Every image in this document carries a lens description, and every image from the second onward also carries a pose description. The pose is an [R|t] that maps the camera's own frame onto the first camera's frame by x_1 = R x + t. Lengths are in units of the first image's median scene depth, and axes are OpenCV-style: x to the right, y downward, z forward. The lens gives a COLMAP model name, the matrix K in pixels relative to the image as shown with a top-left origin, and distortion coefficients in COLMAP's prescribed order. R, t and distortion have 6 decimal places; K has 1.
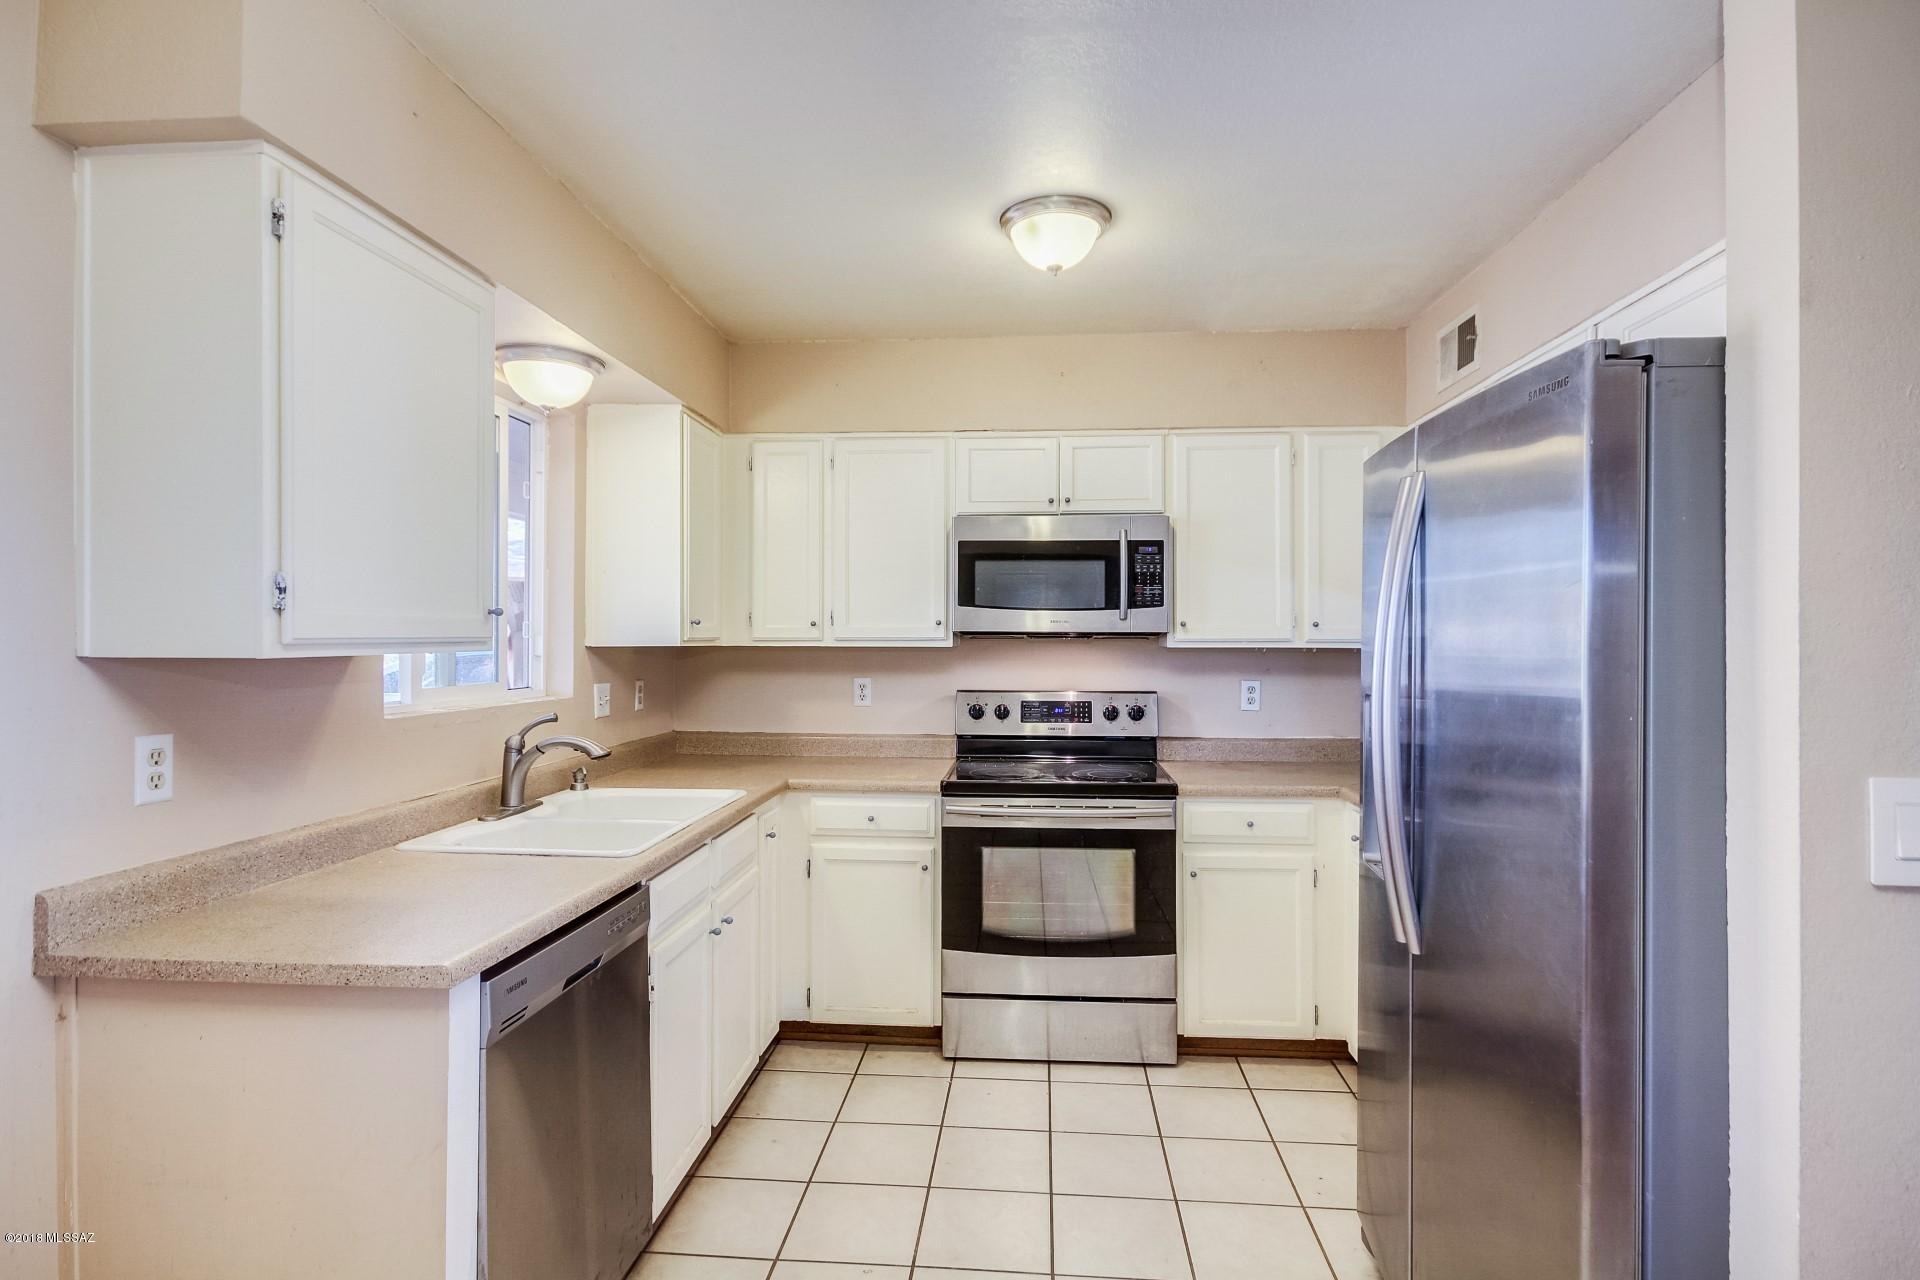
lens RADIAL K [[976.3, 0, 961.1], [0, 976.3, 632.9], [0, 0, 1]] dist [-0.004025, 0.000175]
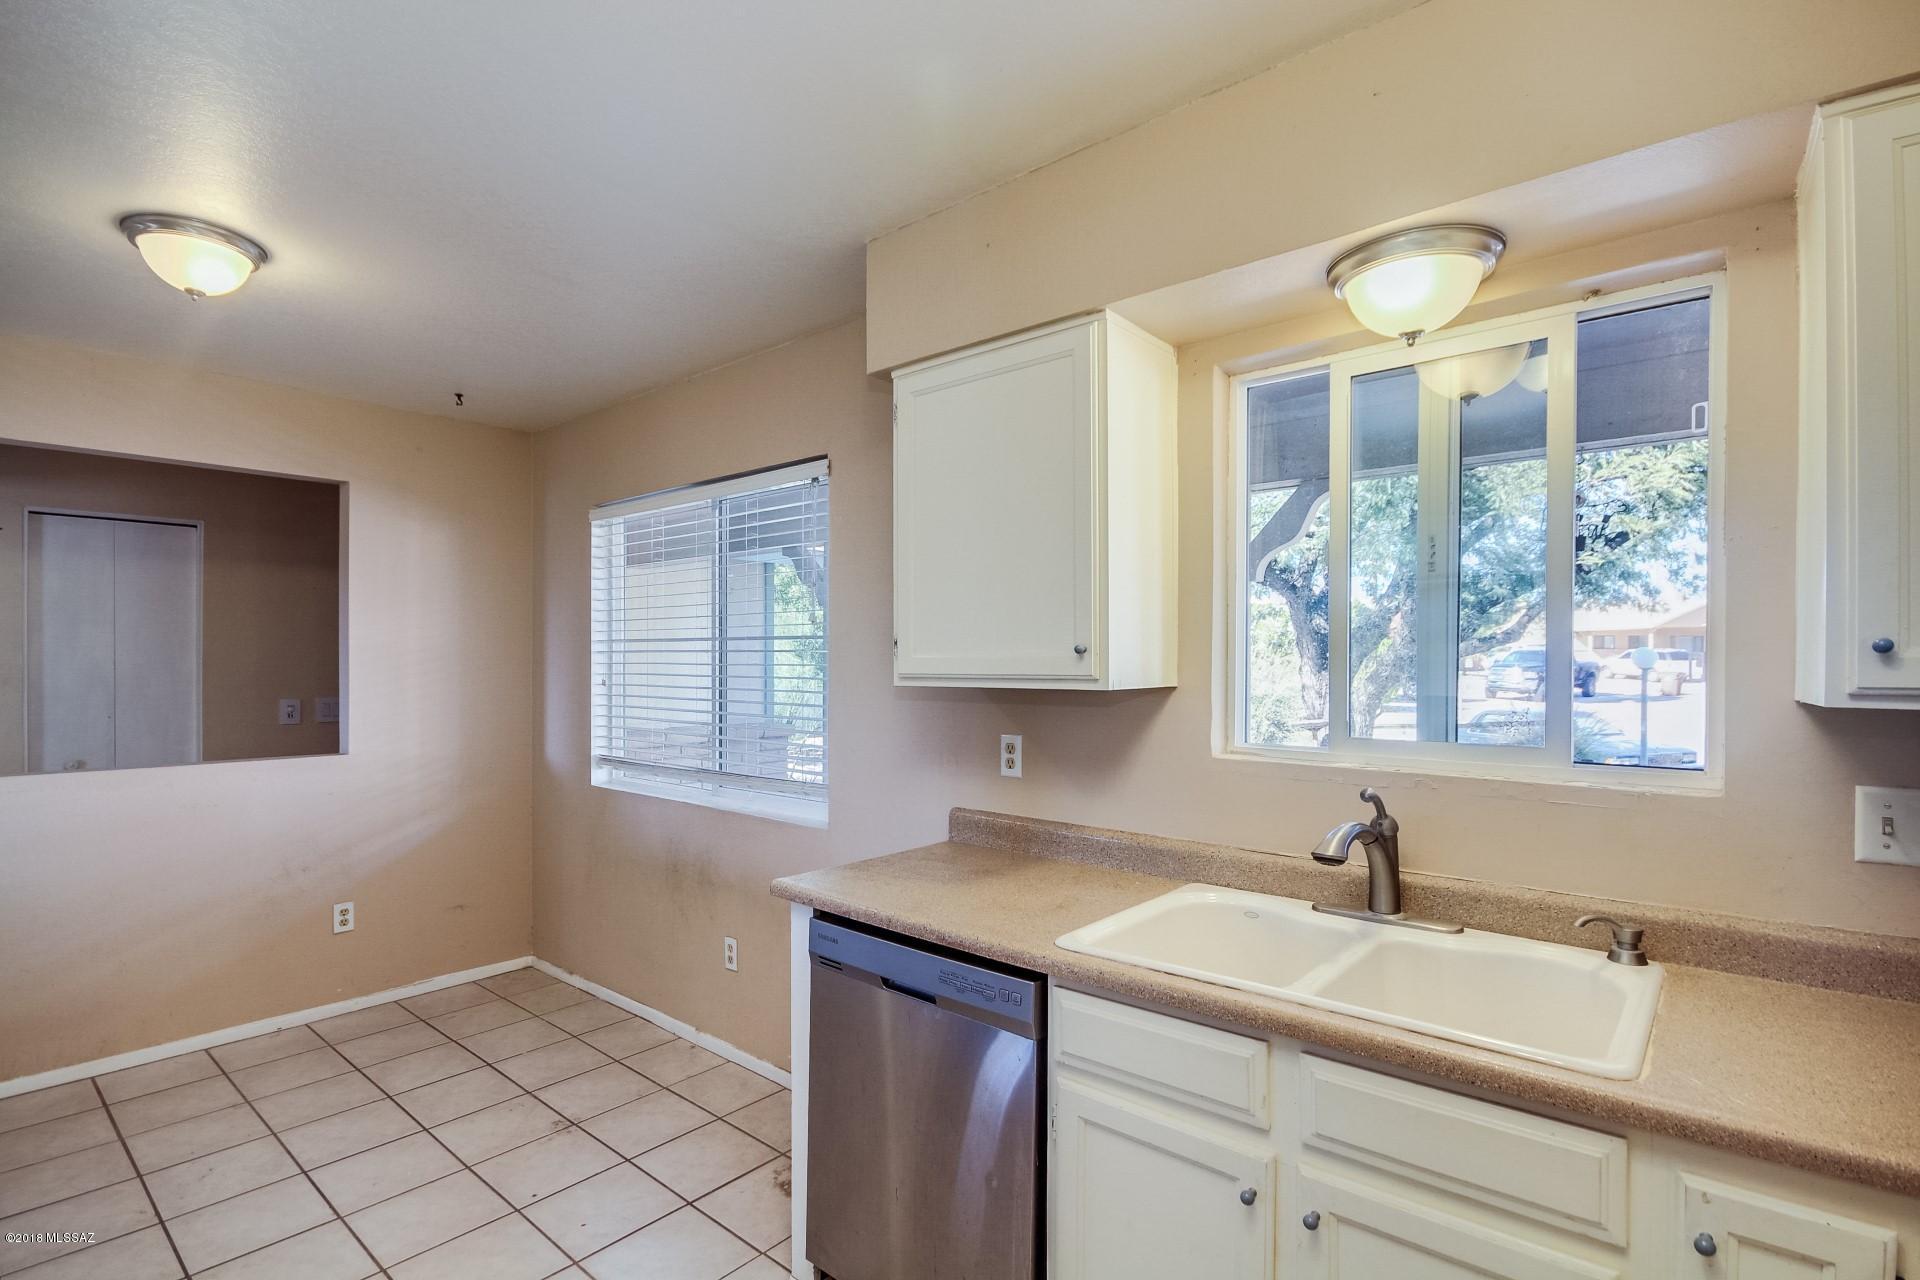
lens RADIAL K [[900.0, 0, 961.3], [0, 900.0, 671.1], [0, 0, 1]] dist [-0.002157, 0.000013]
pose [[-0.576150, 0.000406, -0.817344, 0.203517], [-0.003268, 0.999991, 0.002801, -0.001032], [0.817338, 0.004285, -0.576143, 0.866444]]
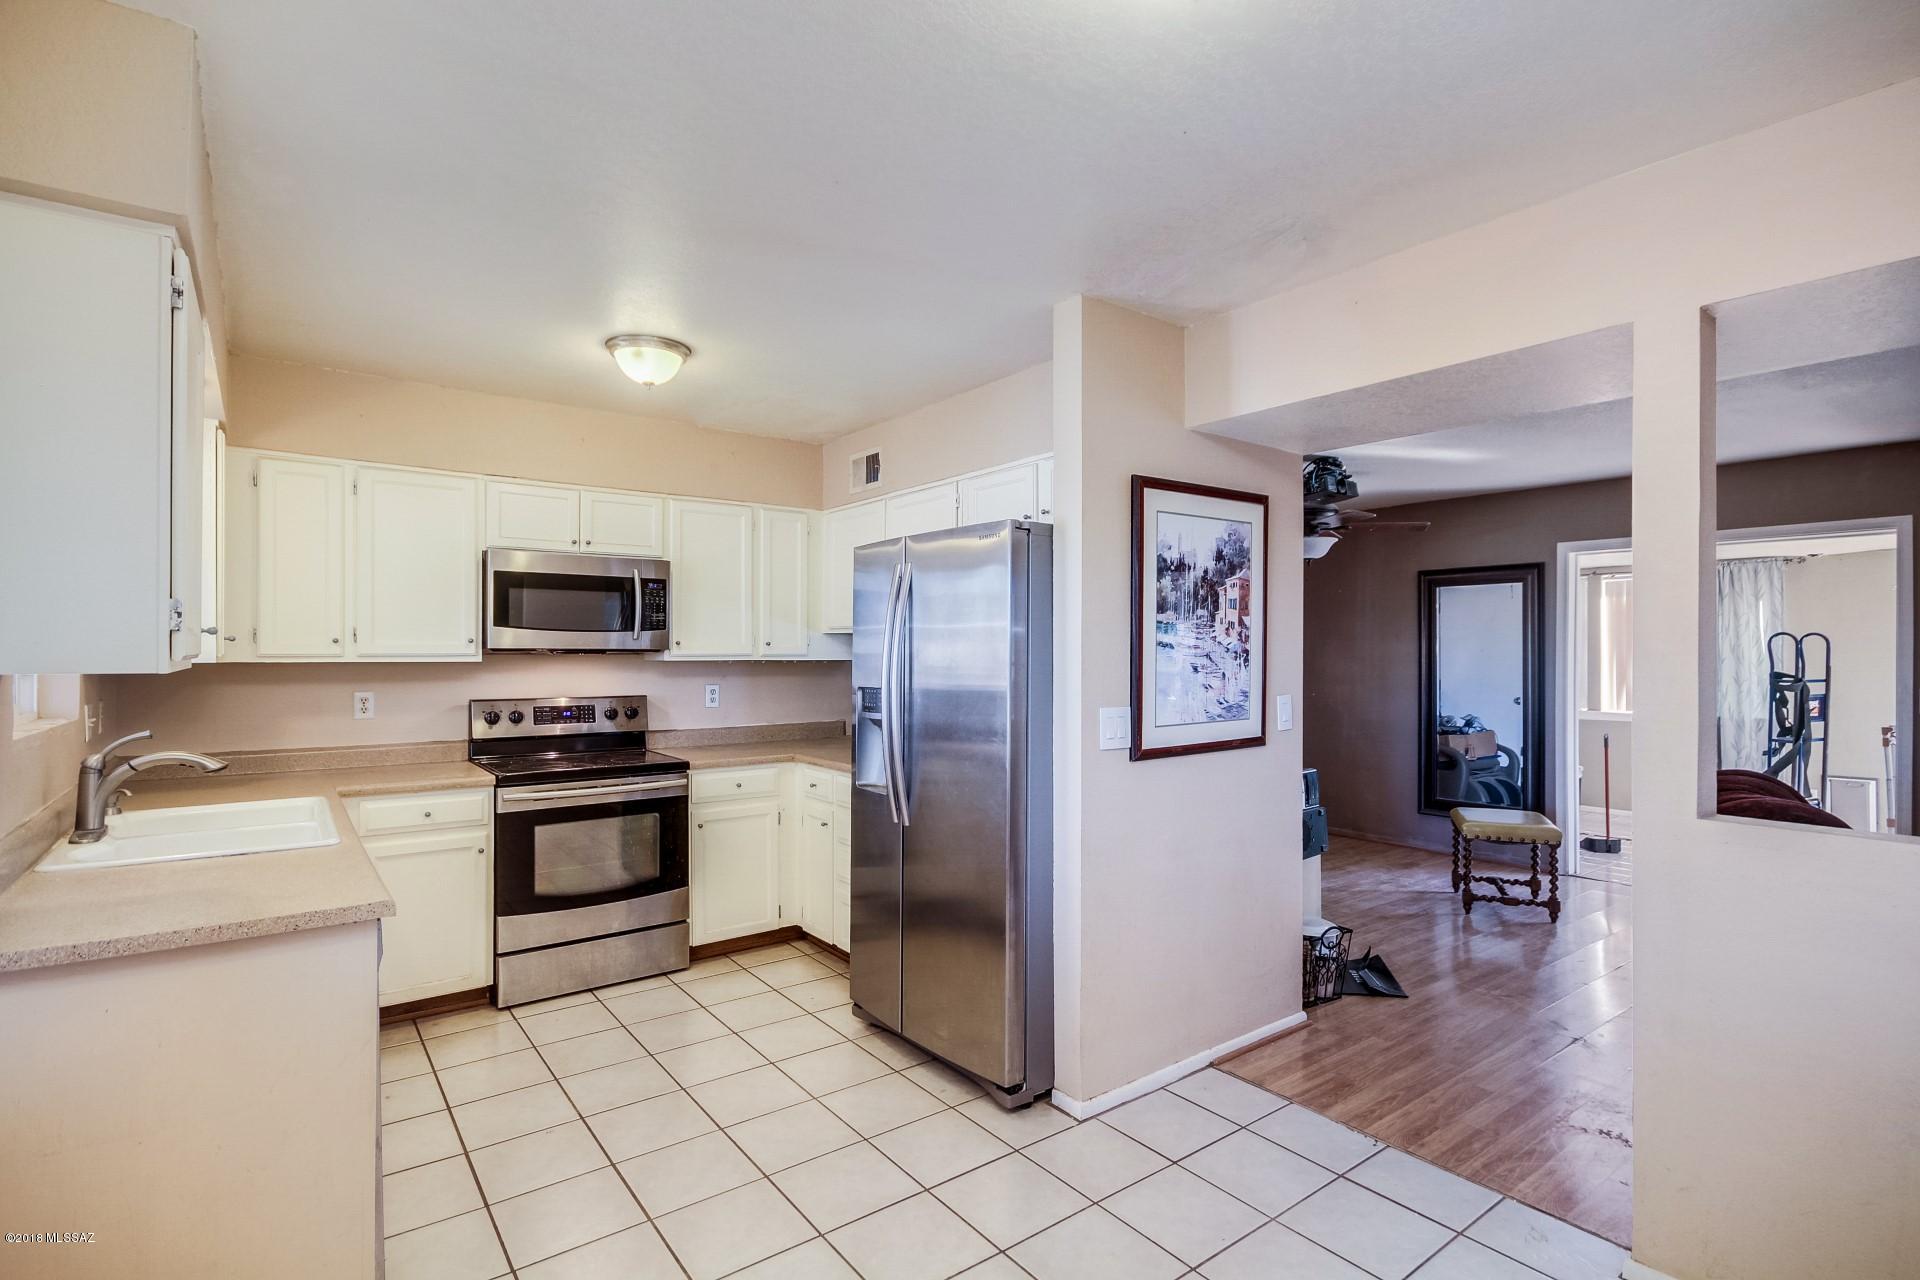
lens RADIAL K [[921.8, 0, 959.6], [0, 921.8, 653.6], [0, 0, 1]] dist [0.000353, 0.000243]
pose [[0.747653, -0.002378, 0.664086, -0.324807], [-0.001701, 0.999983, 0.005495, -0.002069], [-0.664088, -0.005238, 0.747636, -0.193737]]
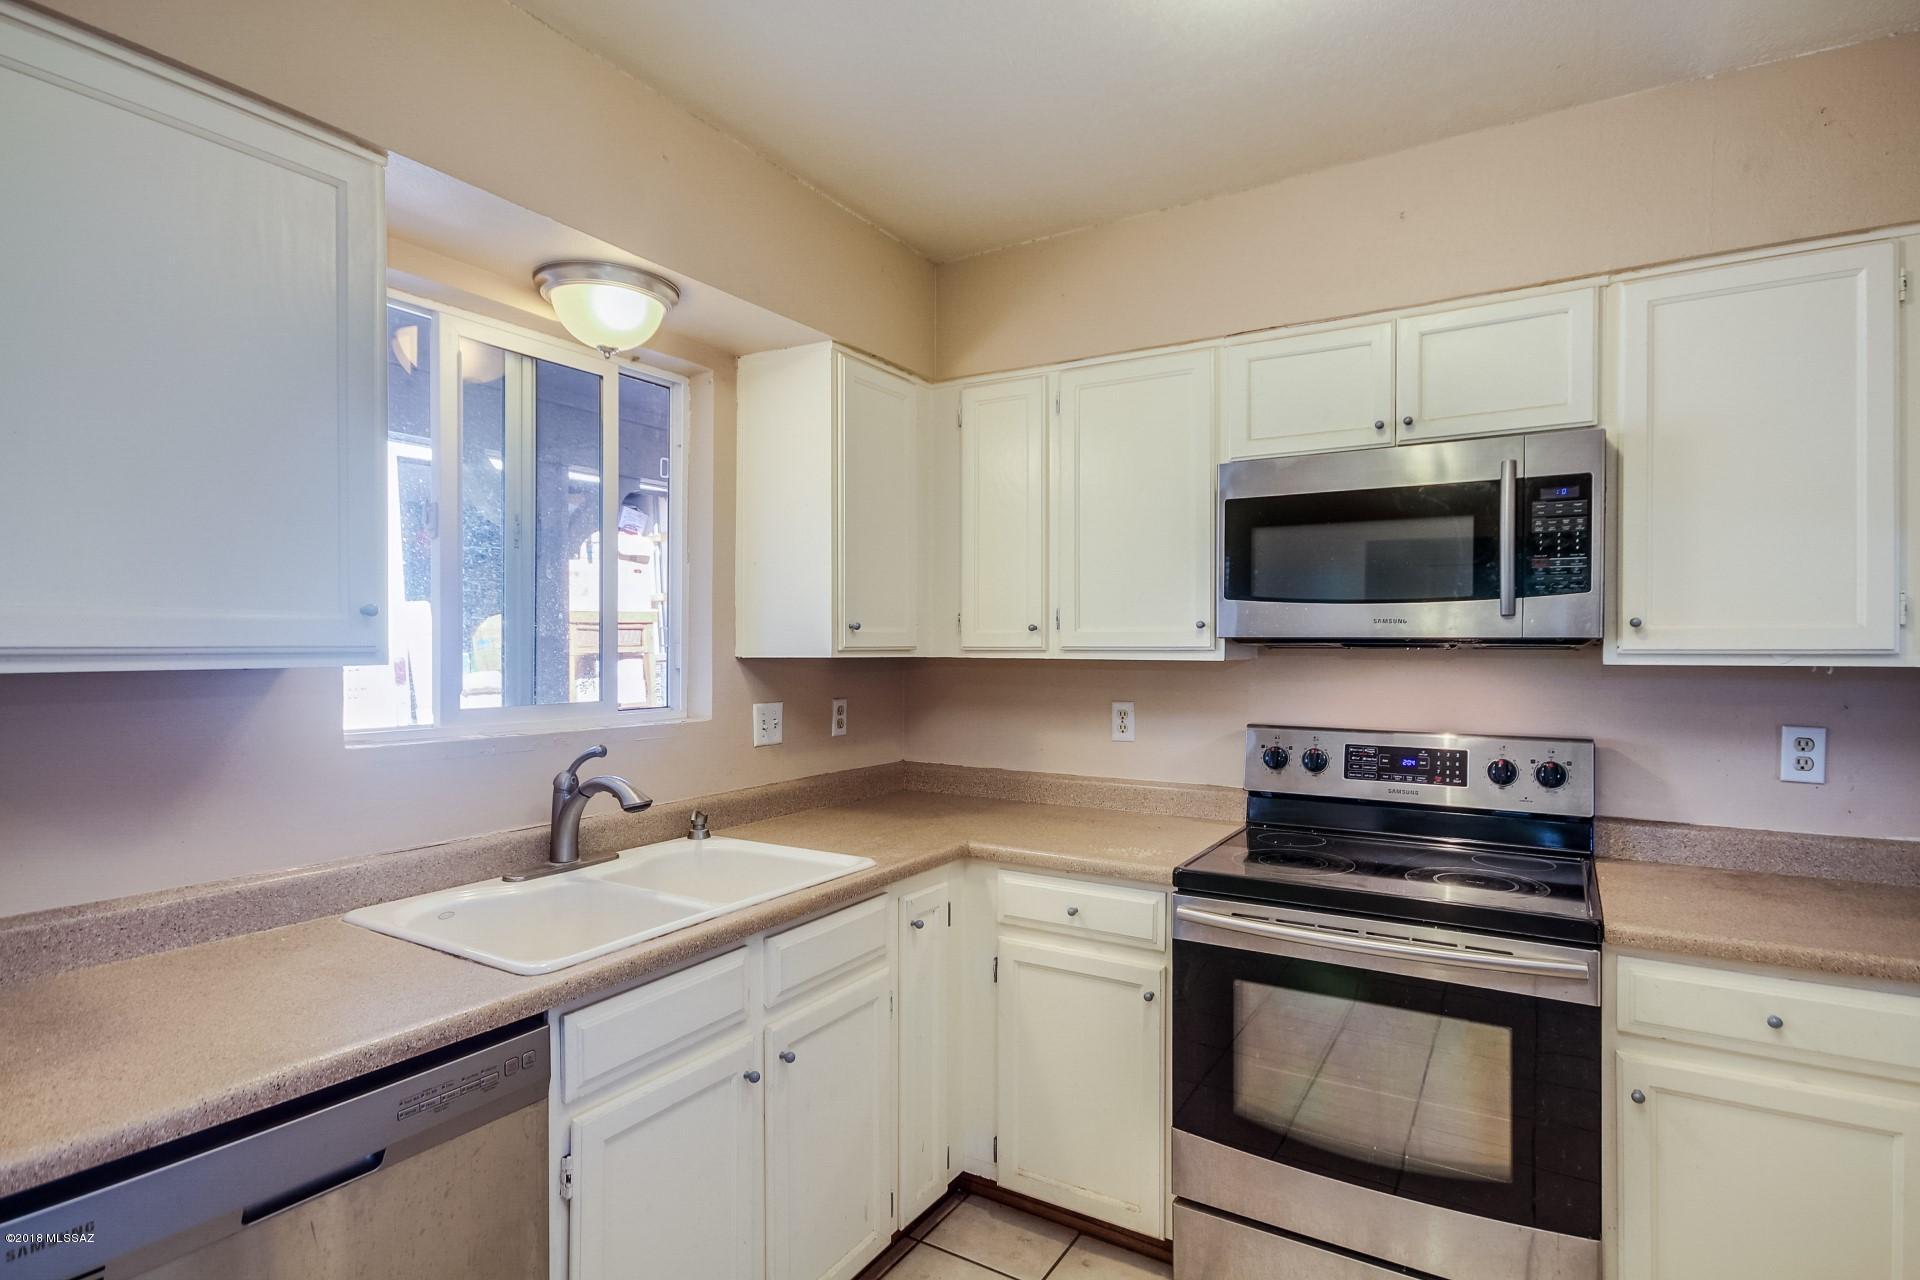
lens RADIAL K [[974.8, 0, 963.7], [0, 974.8, 650.2], [0, 0, 1]] dist [0.004407, 0.001048]
pose [[0.892811, 0.002425, -0.450425, 0.139869], [0.001400, 0.999966, 0.008159, 0.001382], [0.450429, -0.007915, 0.892777, 0.341625]]
